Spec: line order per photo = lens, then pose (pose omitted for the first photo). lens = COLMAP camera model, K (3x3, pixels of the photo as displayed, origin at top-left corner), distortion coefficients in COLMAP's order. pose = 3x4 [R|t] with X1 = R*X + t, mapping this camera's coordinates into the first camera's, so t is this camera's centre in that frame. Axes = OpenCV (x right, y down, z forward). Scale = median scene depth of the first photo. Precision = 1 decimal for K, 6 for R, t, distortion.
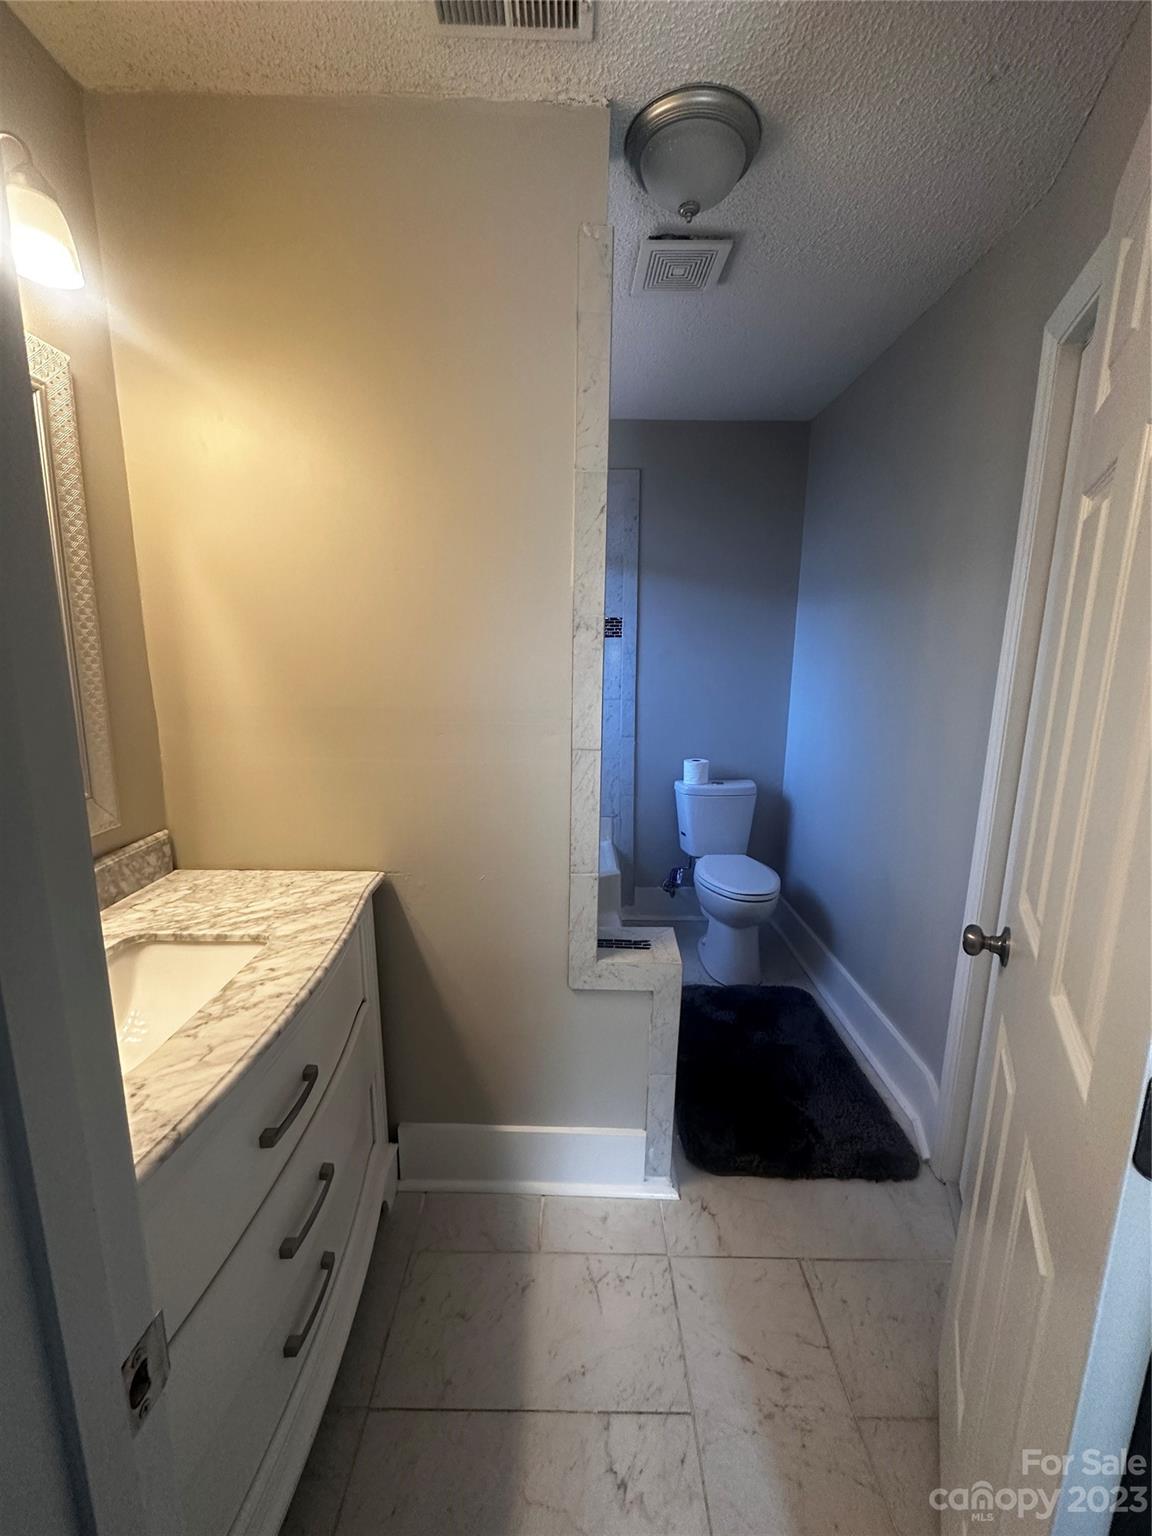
lens RADIAL K [[616.0, 0, 576.6], [0, 616.0, 770.5], [0, 0, 1]] dist [-0.004462, 0.000637]
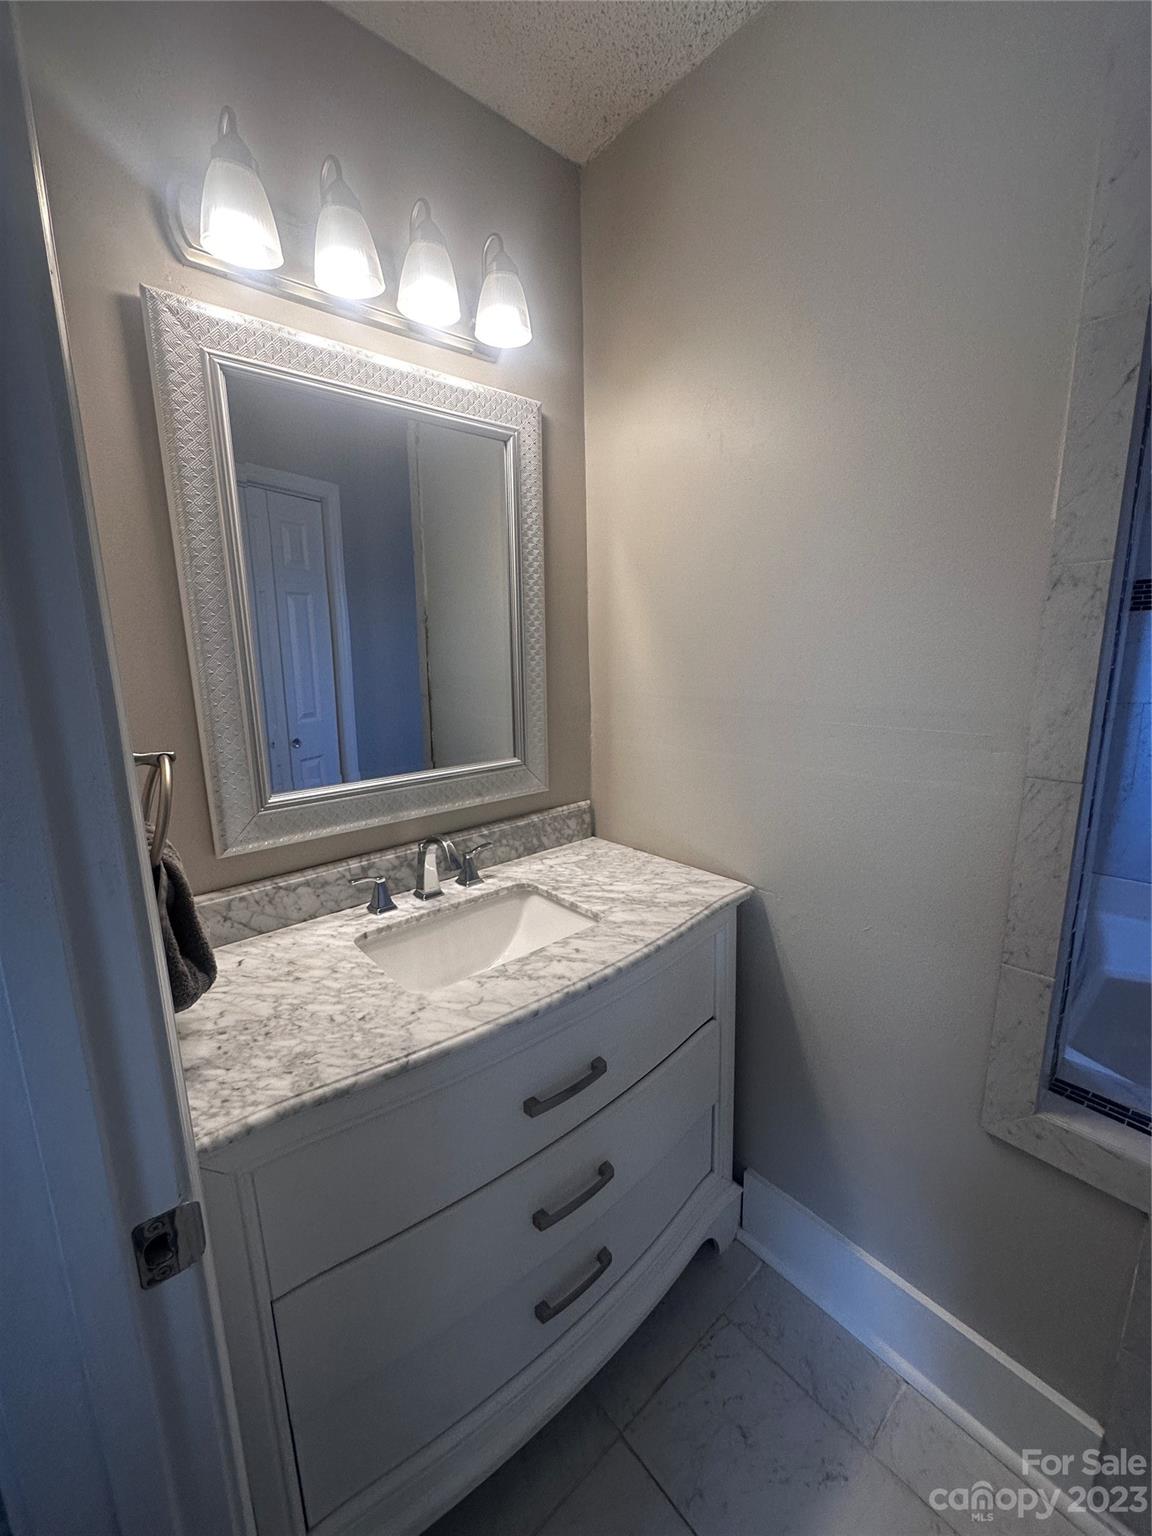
lens RADIAL K [[616.0, 0, 573.7], [0, 616.0, 768.1], [0, 0, 1]] dist [-0.004462, 0.000637]
pose [[0.648366, 0.118752, -0.752010, 0.173230], [-0.115688, 0.991657, 0.056852, -0.025647], [0.752488, 0.050138, 0.656695, 0.226235]]
